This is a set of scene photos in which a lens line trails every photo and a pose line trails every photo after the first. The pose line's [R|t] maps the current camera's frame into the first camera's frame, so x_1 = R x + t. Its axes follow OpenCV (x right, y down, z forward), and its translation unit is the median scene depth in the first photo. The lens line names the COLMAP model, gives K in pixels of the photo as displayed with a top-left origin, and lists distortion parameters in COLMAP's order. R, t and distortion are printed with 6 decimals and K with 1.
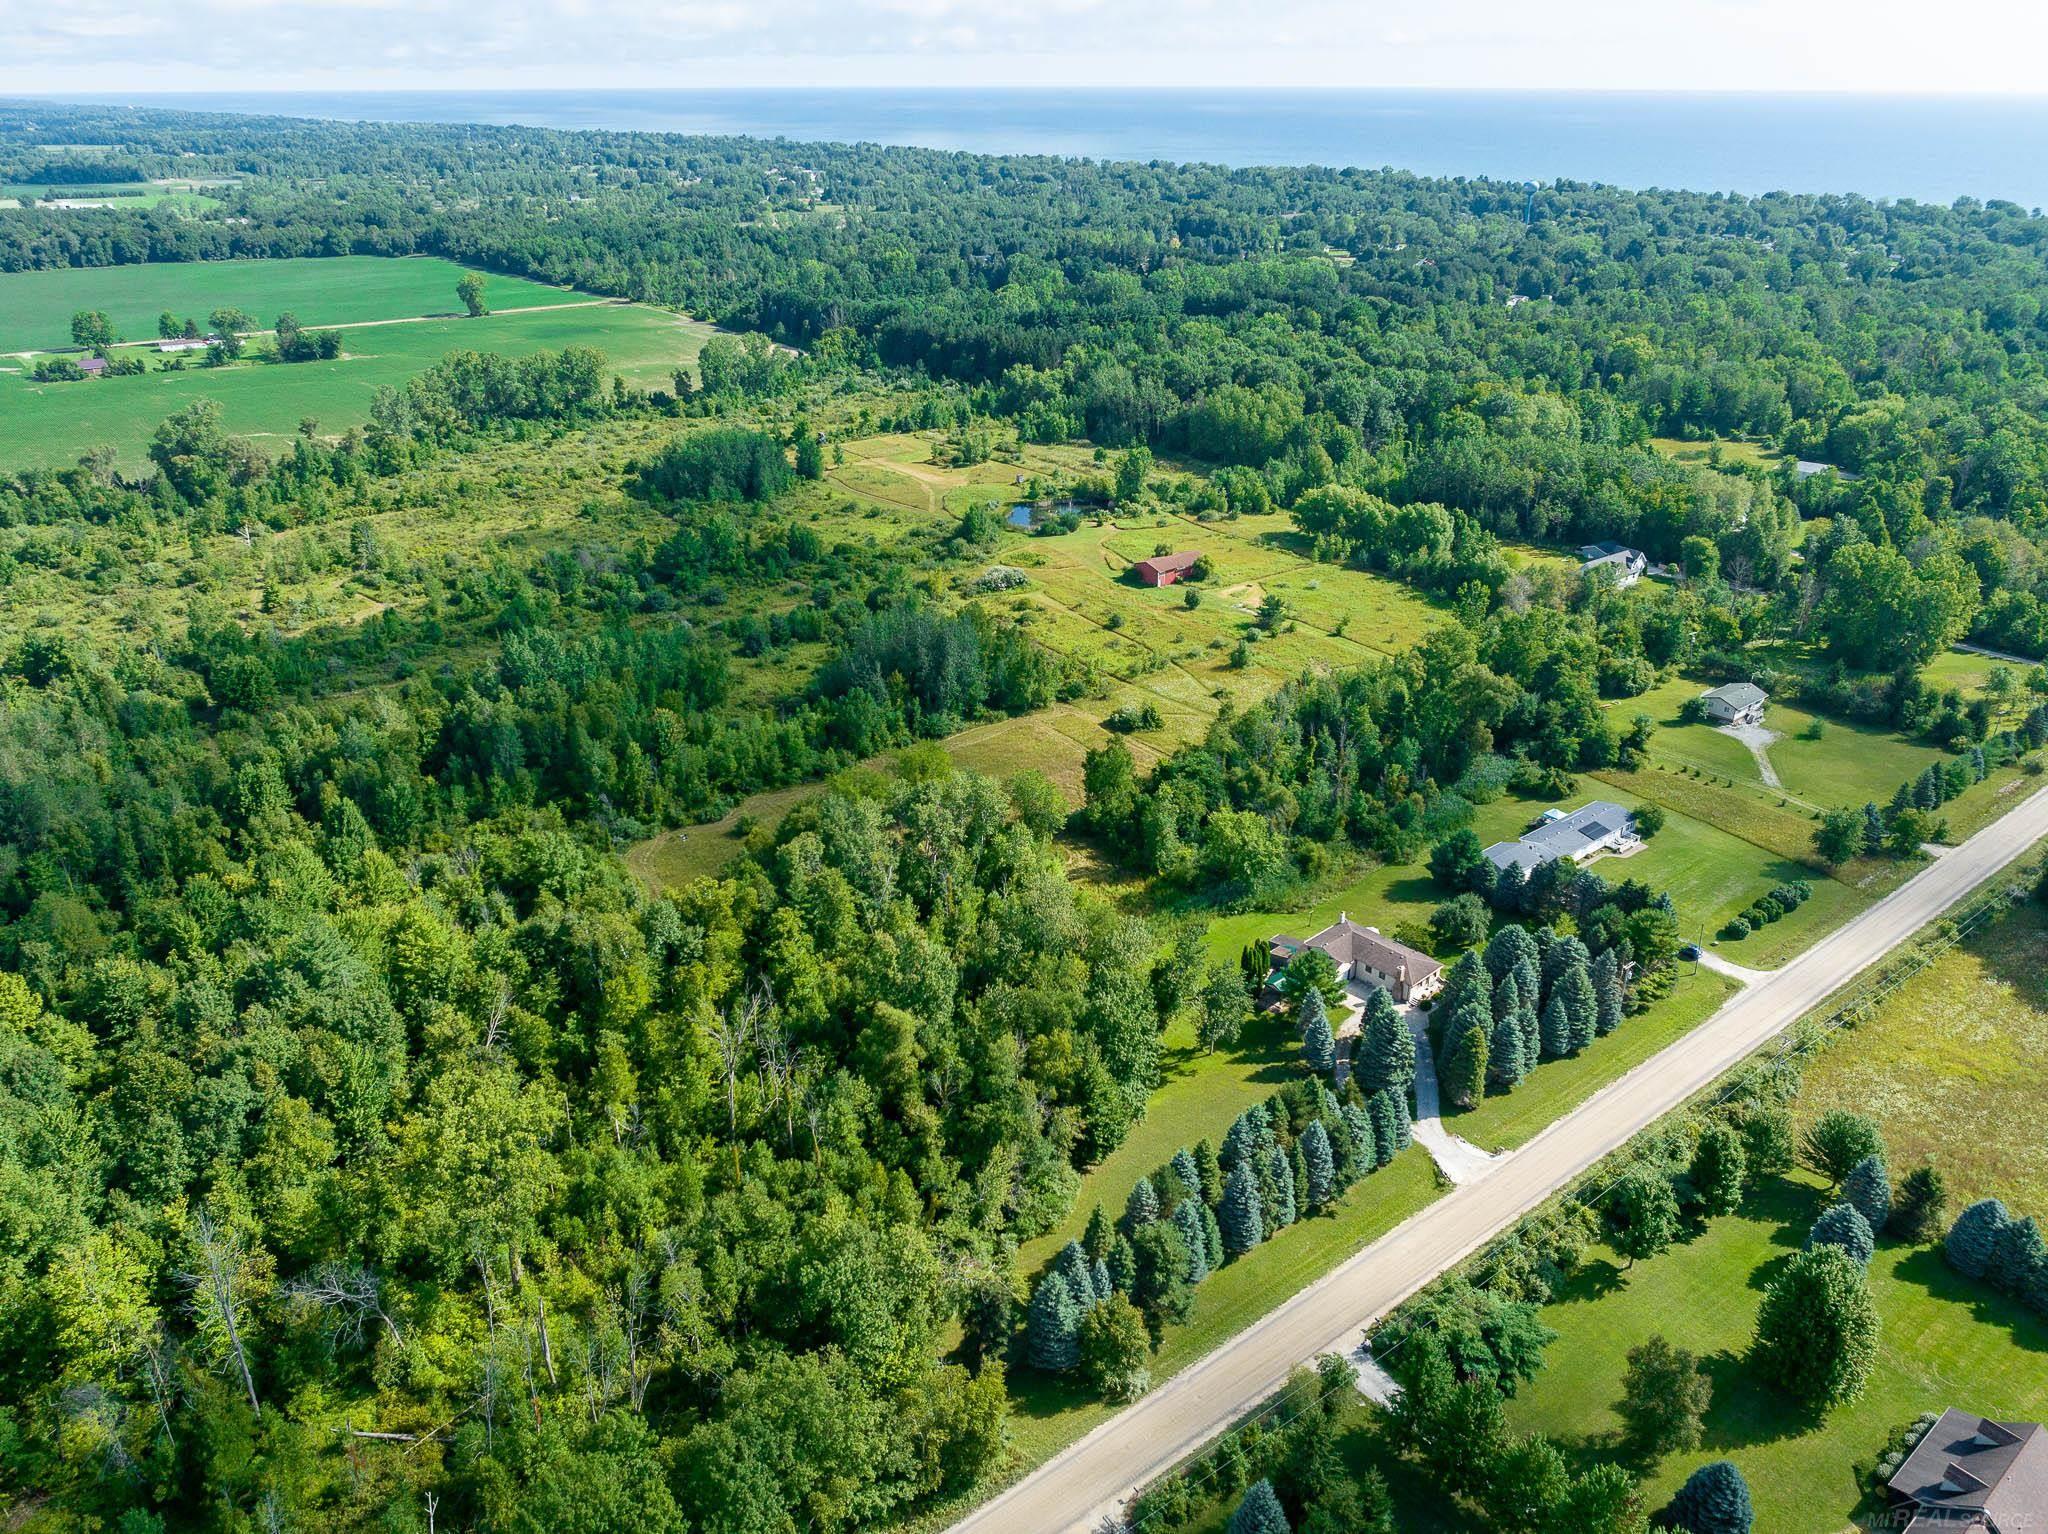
lens RADIAL K [[1429.8, 0, 1026.1], [0, 1429.8, 749.4], [0, 0, 1]] dist [-0.021882, -0.002461]
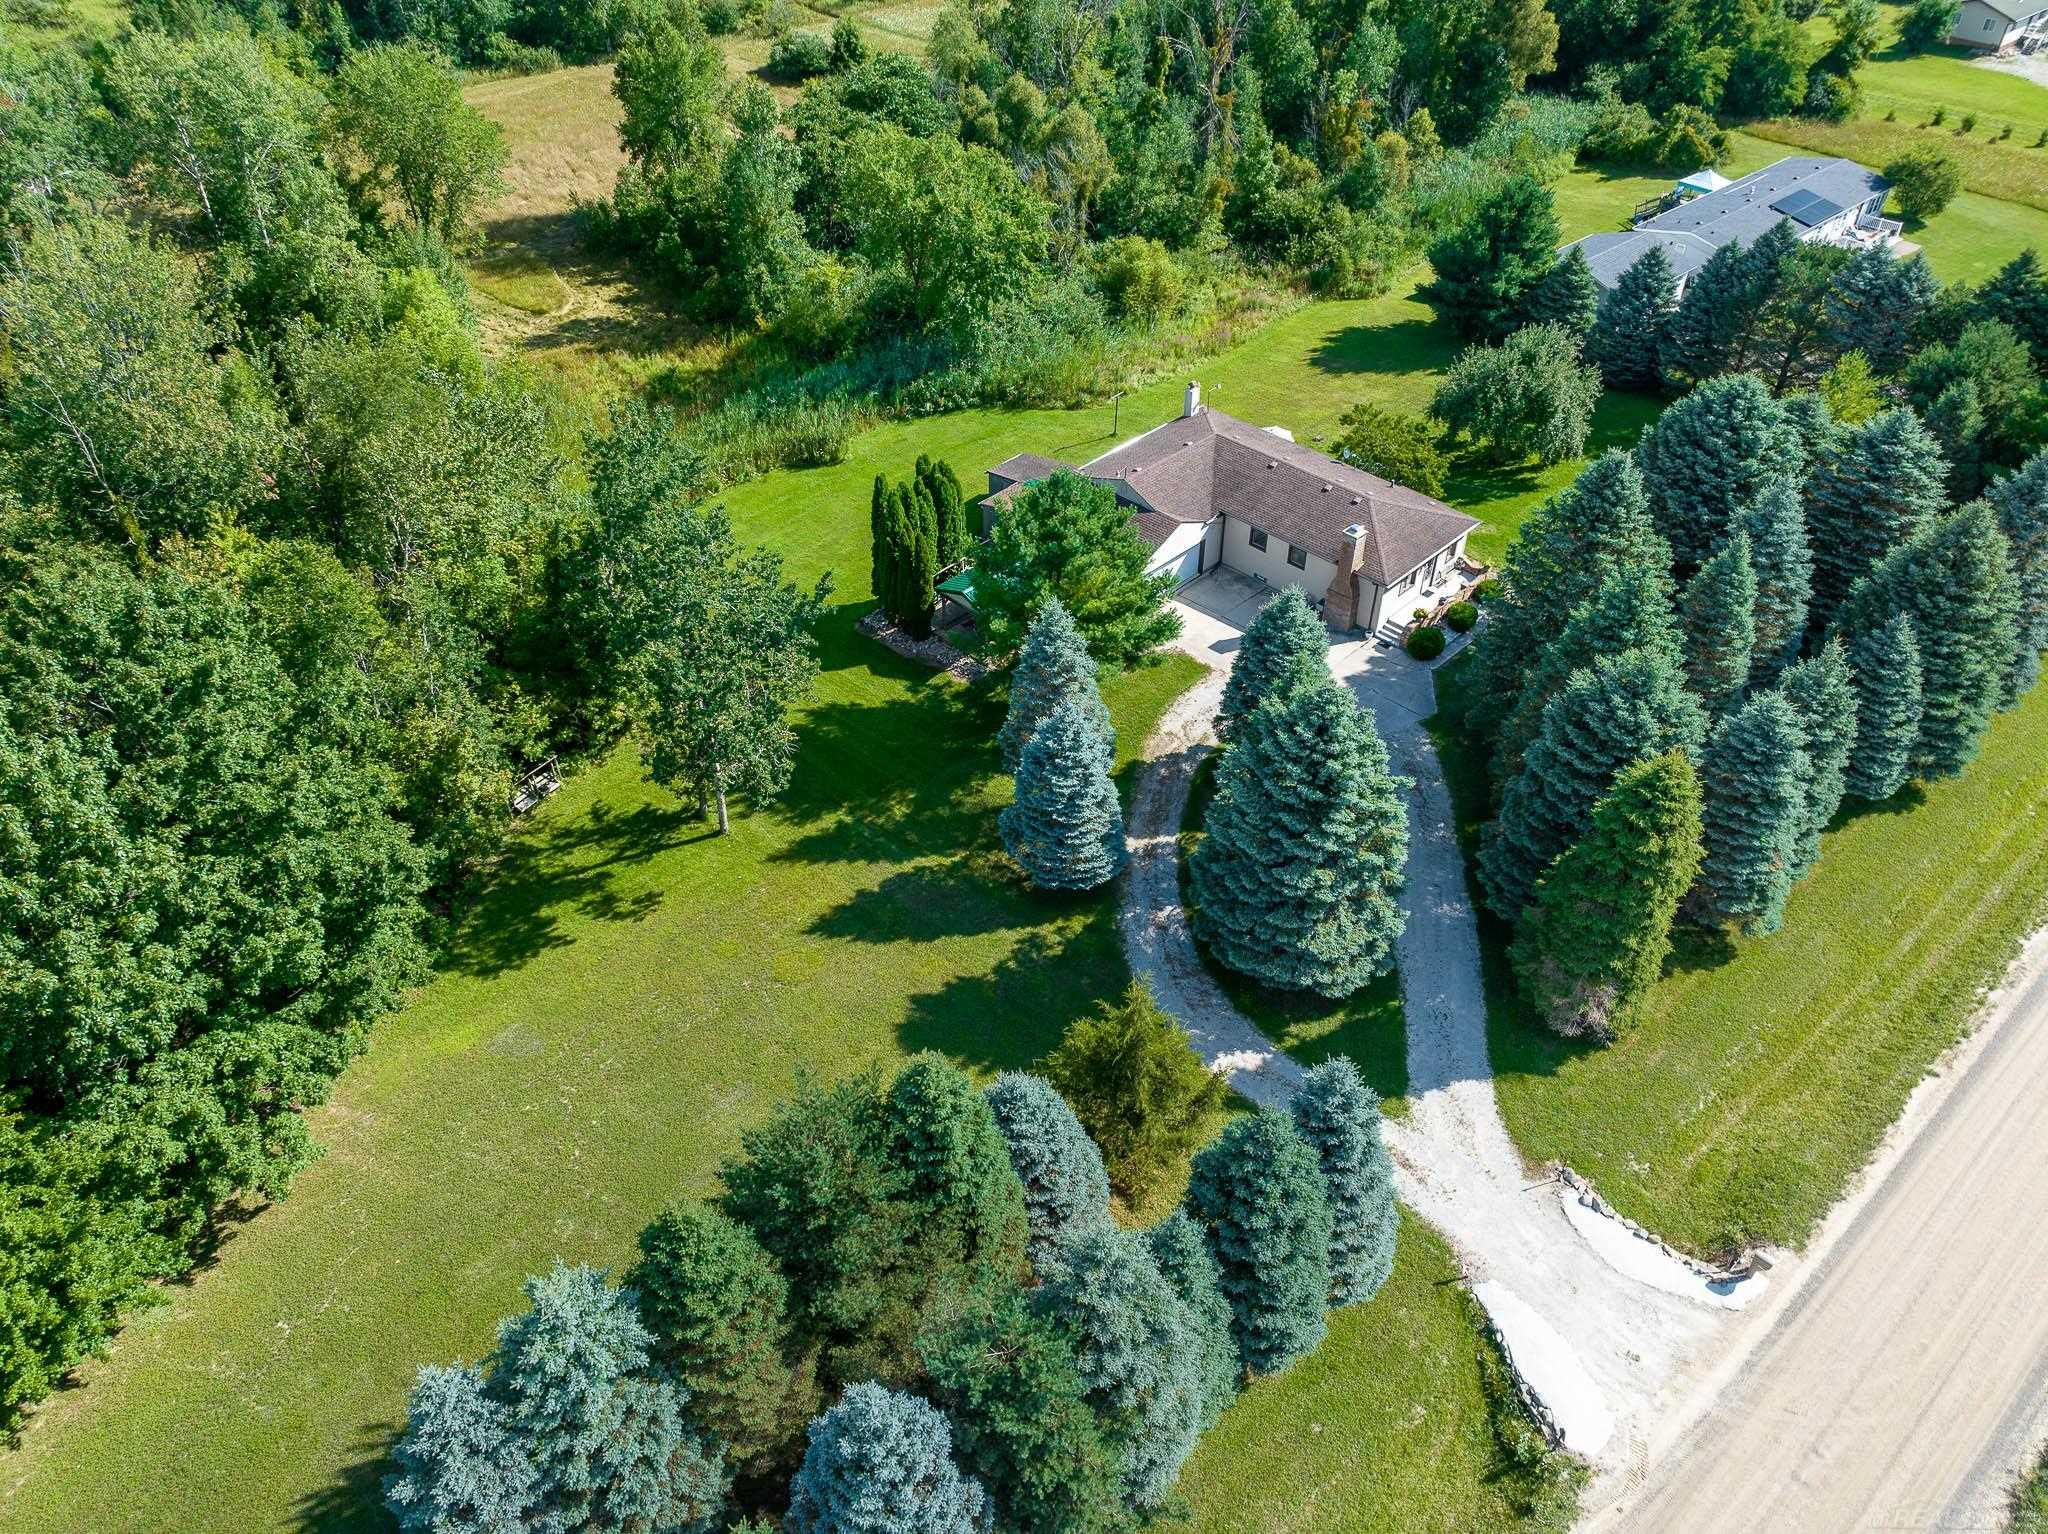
lens RADIAL K [[1429.8, 0, 1026.1], [0, 1429.8, 749.4], [0, 0, 1]] dist [-0.021882, -0.002461]
pose [[0.998393, -0.036007, 0.043753, 0.170141], [0.022671, 0.961480, 0.273938, 0.108930], [-0.051932, -0.272506, 0.960751, 0.670474]]
